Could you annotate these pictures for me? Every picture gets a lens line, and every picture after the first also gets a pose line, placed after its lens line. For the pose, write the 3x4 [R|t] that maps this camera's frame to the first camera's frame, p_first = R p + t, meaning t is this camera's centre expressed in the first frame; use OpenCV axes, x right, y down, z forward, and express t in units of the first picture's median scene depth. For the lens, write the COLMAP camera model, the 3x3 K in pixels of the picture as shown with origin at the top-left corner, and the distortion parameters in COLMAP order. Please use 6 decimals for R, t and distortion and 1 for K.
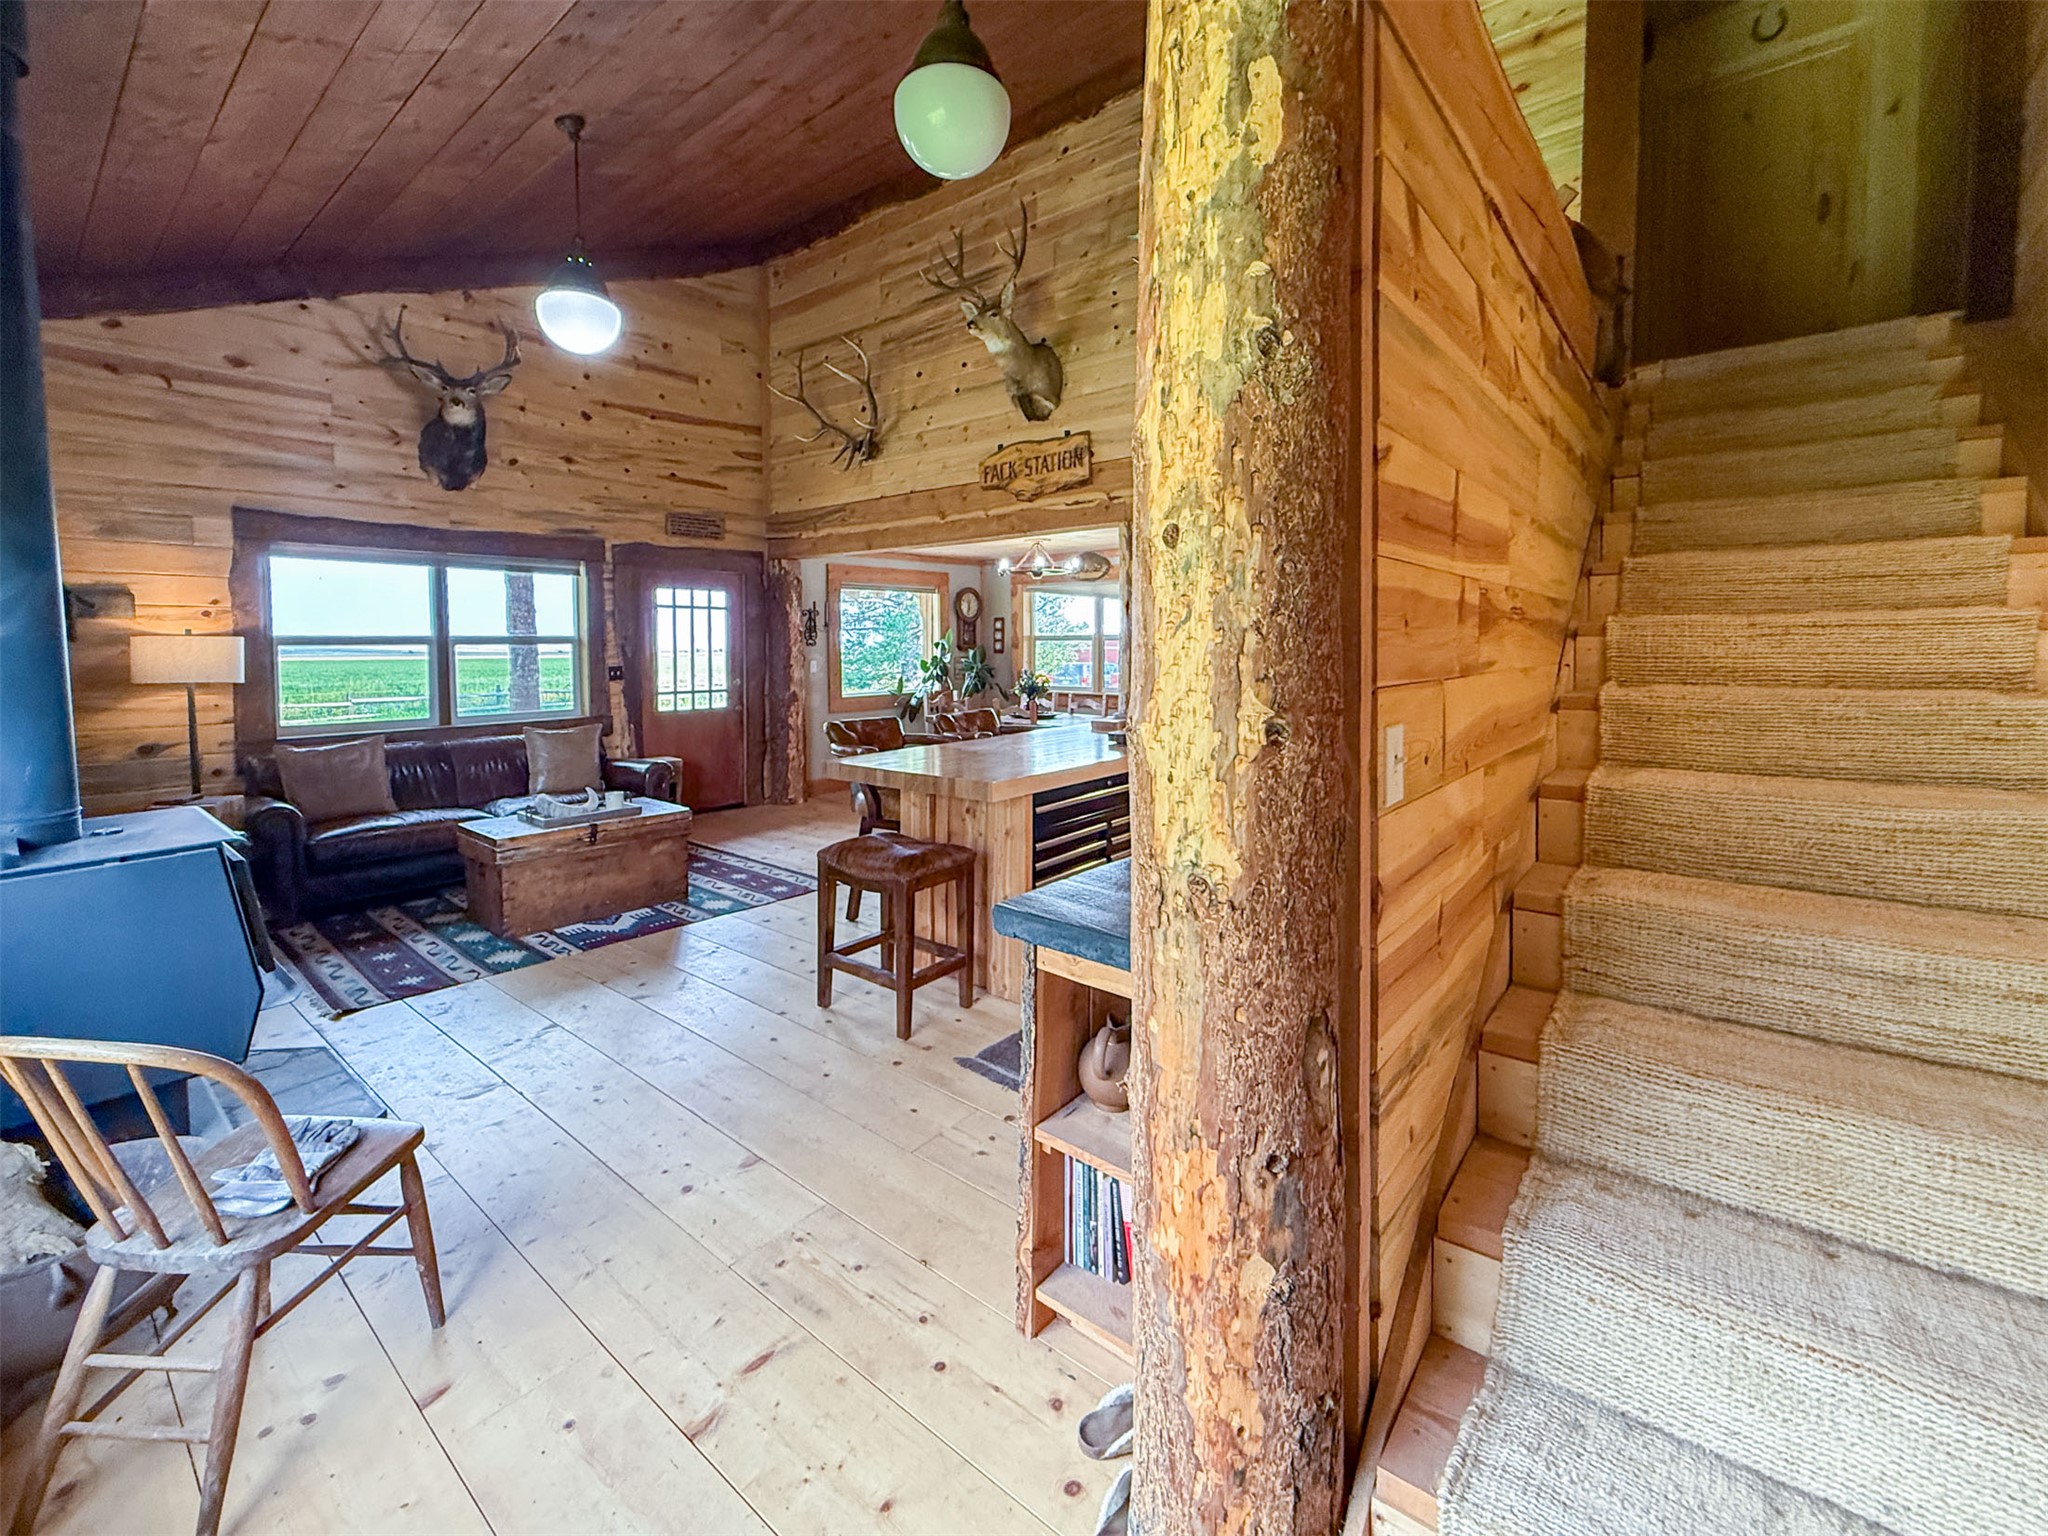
lens RADIAL K [[892.8, 0, 1074.2], [0, 892.8, 667.4], [0, 0, 1]] dist [0.001820, 0.000063]
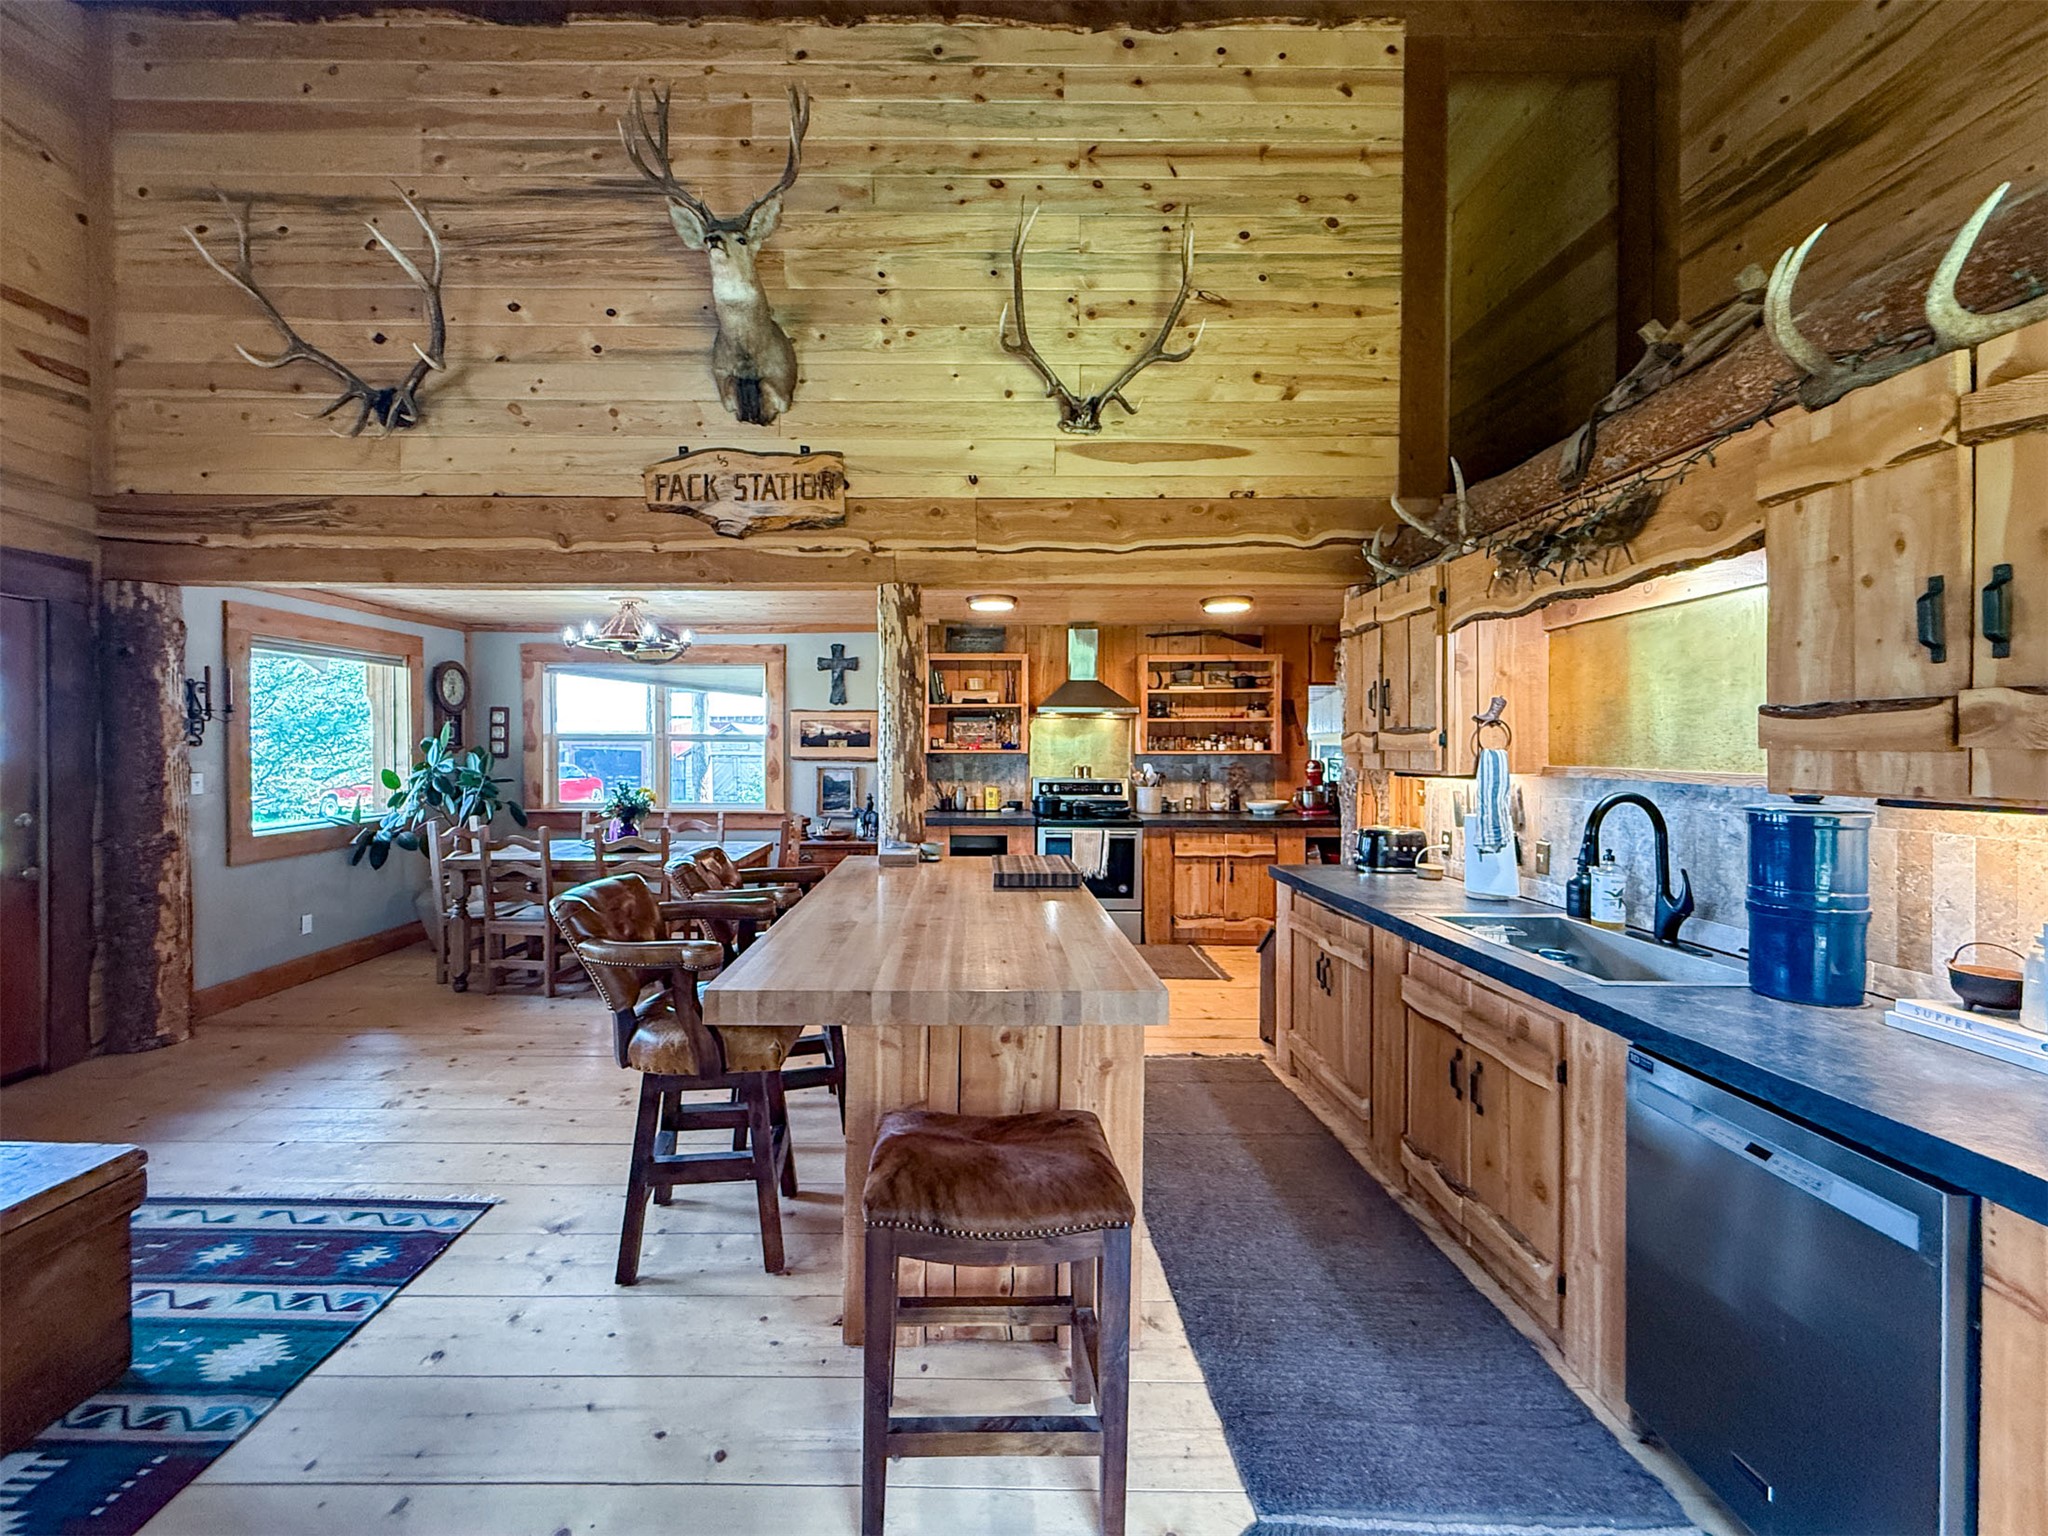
lens RADIAL K [[847.2, 0, 988.8], [0, 847.2, 753.3], [0, 0, 1]] dist [0.000296, -0.000142]
pose [[0.787396, -0.000223, 0.616447, -0.266334], [0.011050, 0.999844, -0.013753, -0.008550], [-0.616348, 0.017641, 0.787276, 0.331438]]
